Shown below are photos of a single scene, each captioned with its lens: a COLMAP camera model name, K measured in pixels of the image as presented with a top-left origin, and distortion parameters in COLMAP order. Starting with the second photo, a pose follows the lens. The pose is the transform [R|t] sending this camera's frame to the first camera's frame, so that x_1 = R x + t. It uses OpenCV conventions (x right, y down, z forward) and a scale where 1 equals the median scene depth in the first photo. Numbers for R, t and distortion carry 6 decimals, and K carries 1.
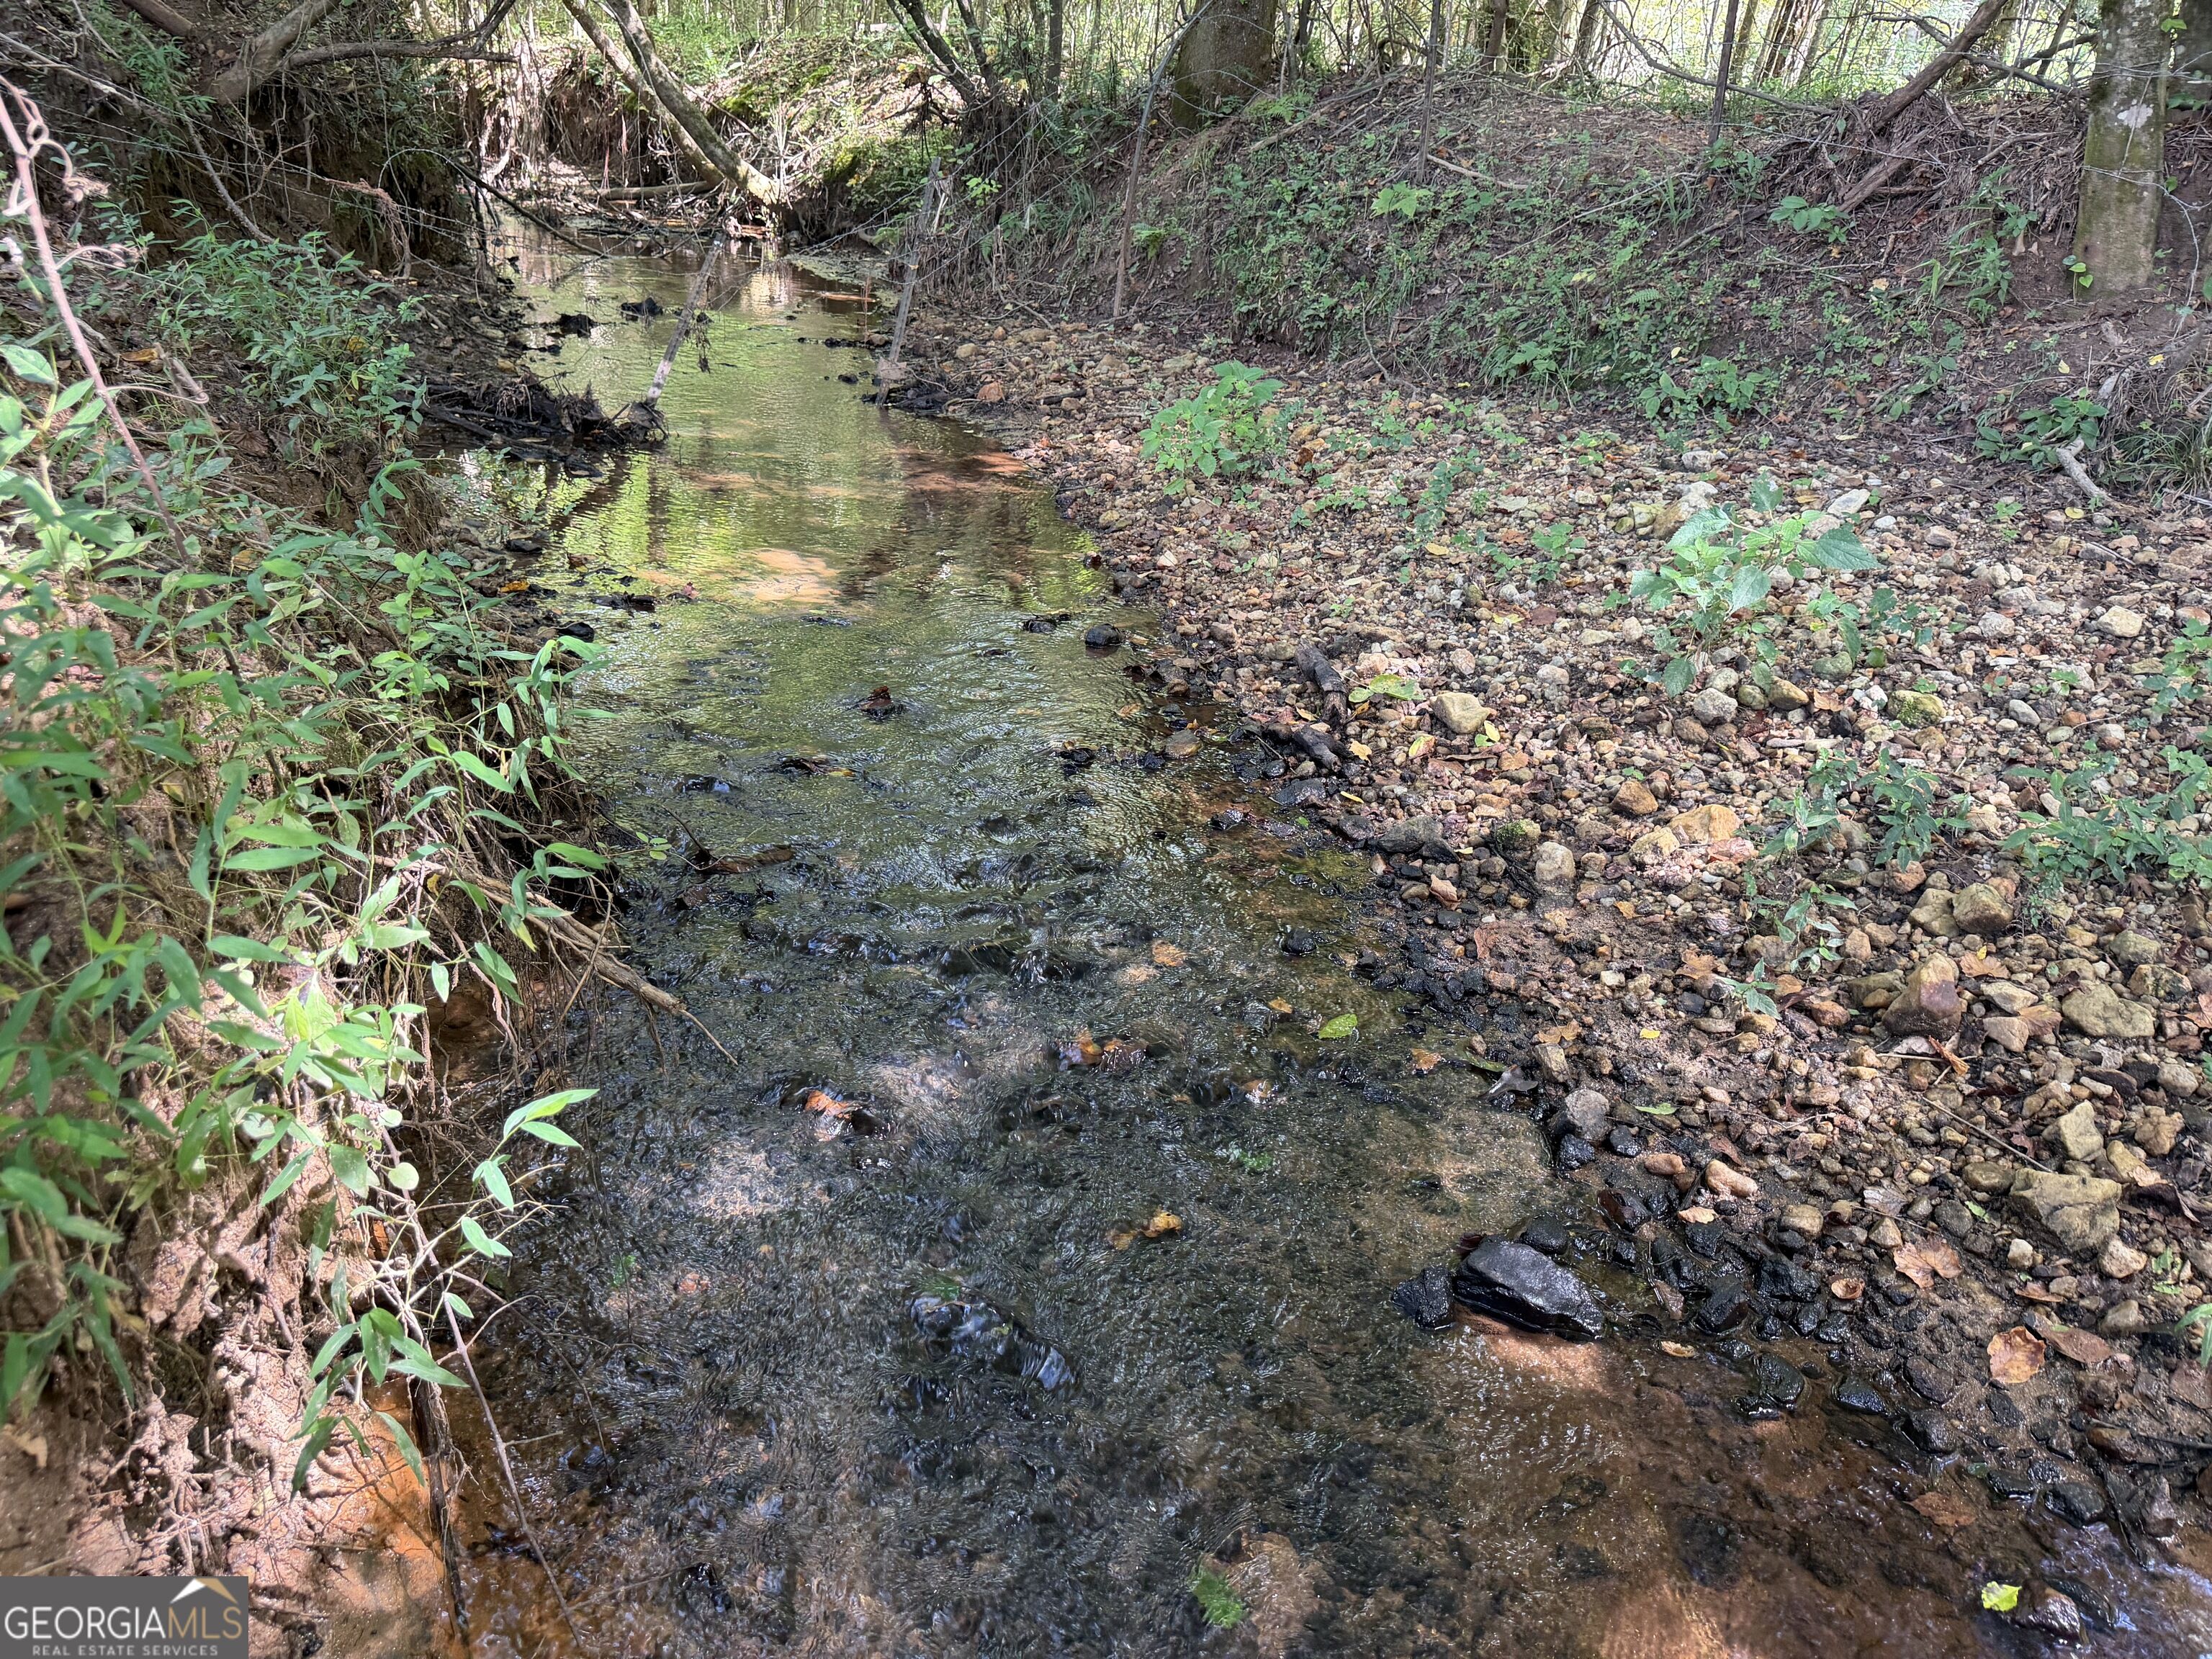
lens RADIAL K [[1560.7, 0, 1102.2], [0, 1560.7, 819.8], [0, 0, 1]] dist [0.024091, -0.033136]
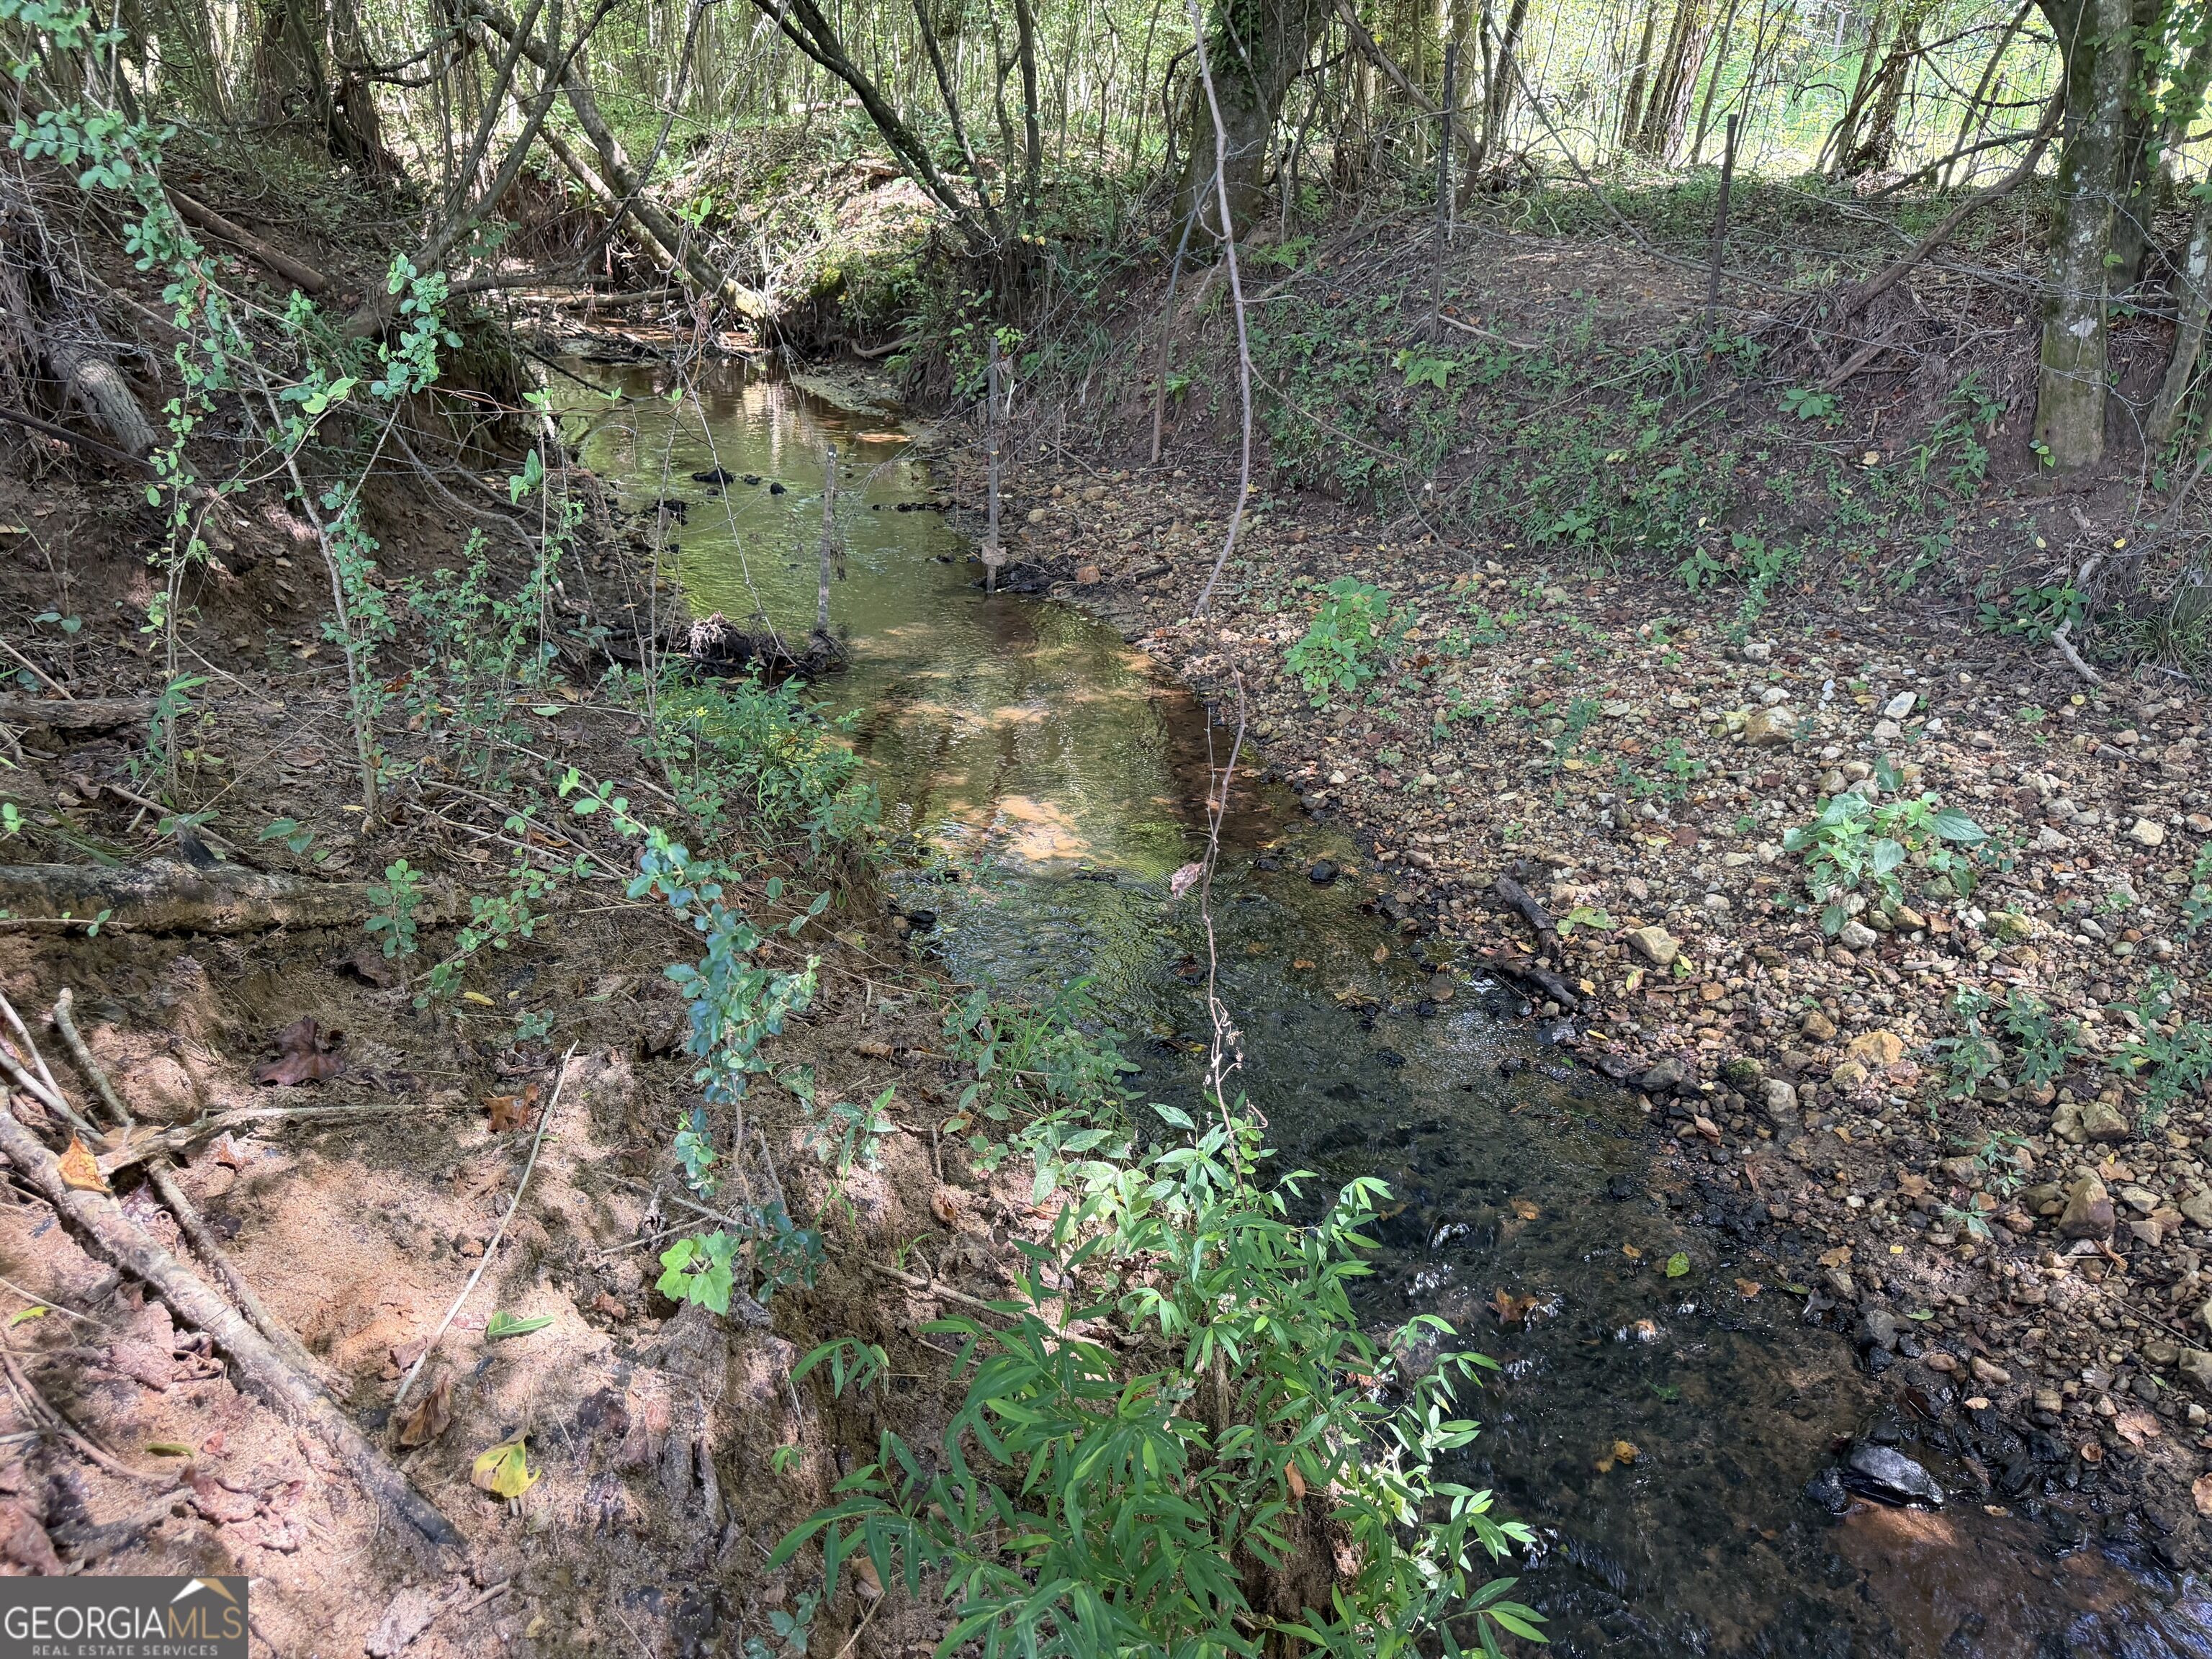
lens RADIAL K [[1560.7, 0, 1102.2], [0, 1560.7, 819.8], [0, 0, 1]] dist [0.024091, -0.033136]
pose [[0.995743, -0.075168, 0.053346, -0.302210], [0.074865, 0.997164, 0.007657, -0.233301], [-0.053770, -0.003631, 0.998547, -0.266069]]
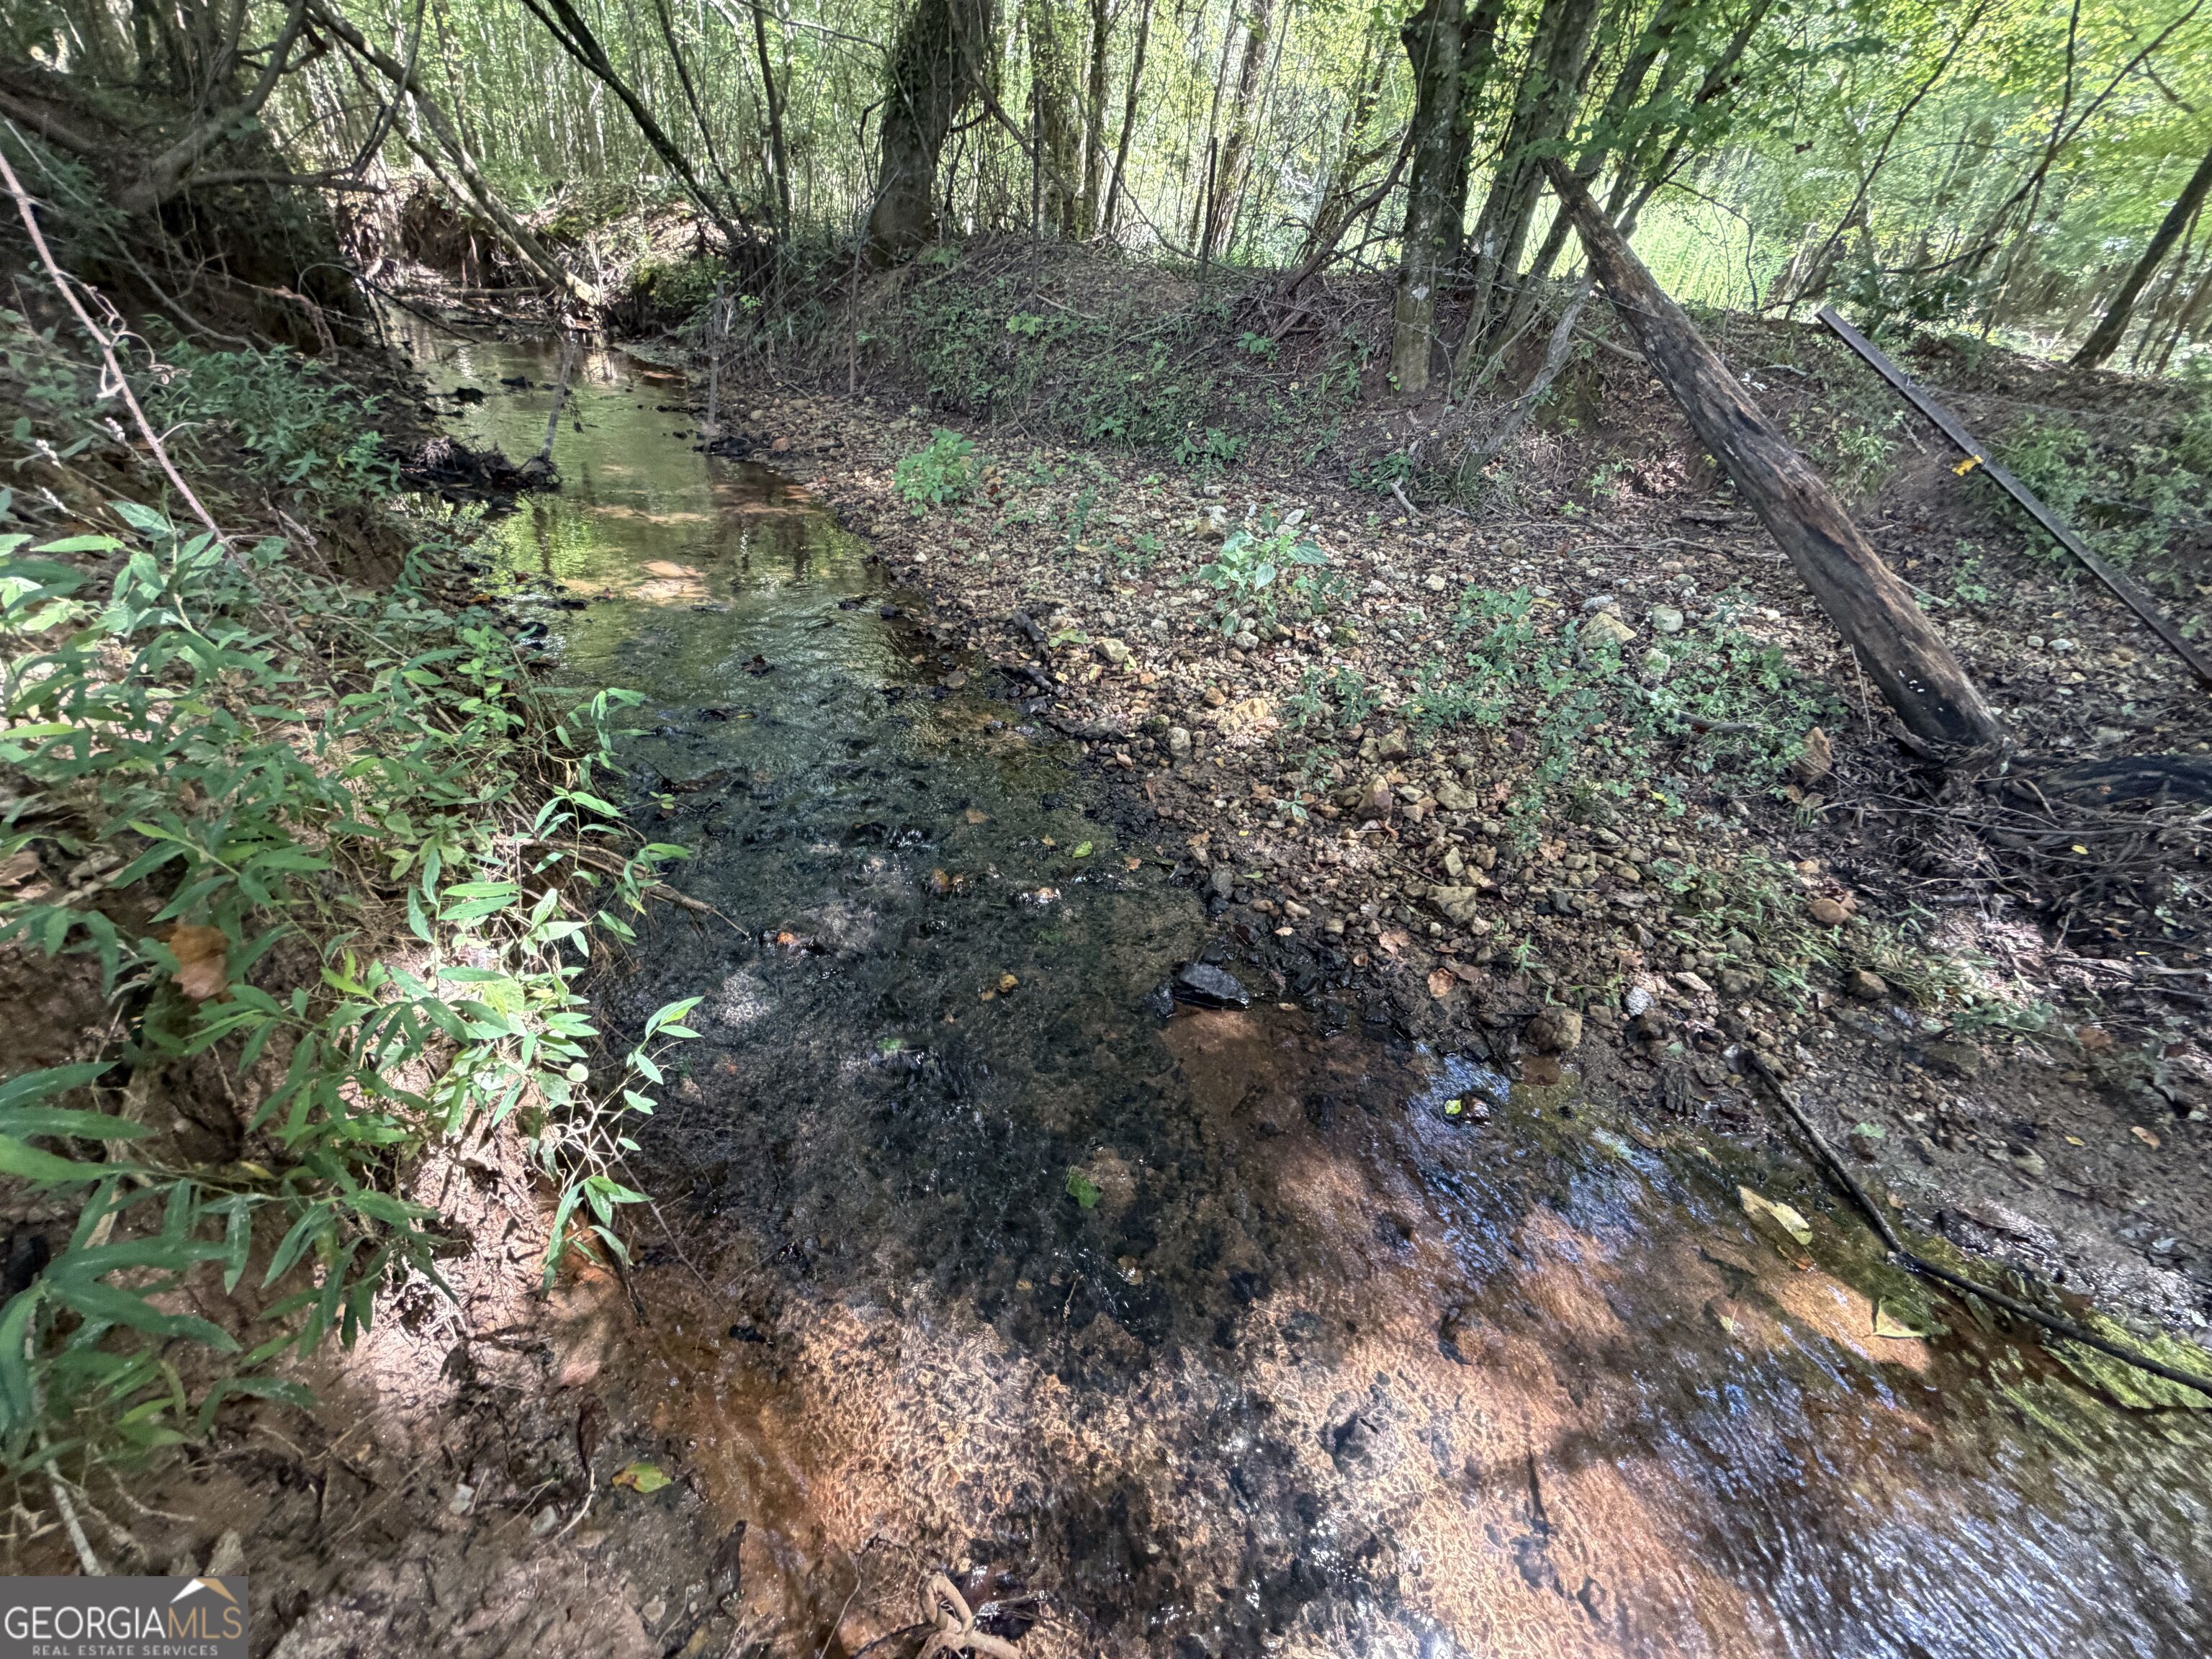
lens RADIAL K [[880.3, 0, 1099.9], [0, 880.3, 818.7], [0, 0, 1]] dist [0.001278, -0.000013]
pose [[0.961972, -0.107494, 0.251107, -0.057199], [0.069469, 0.985361, 0.155684, -0.041581], [-0.264166, -0.132319, 0.955357, 0.036247]]
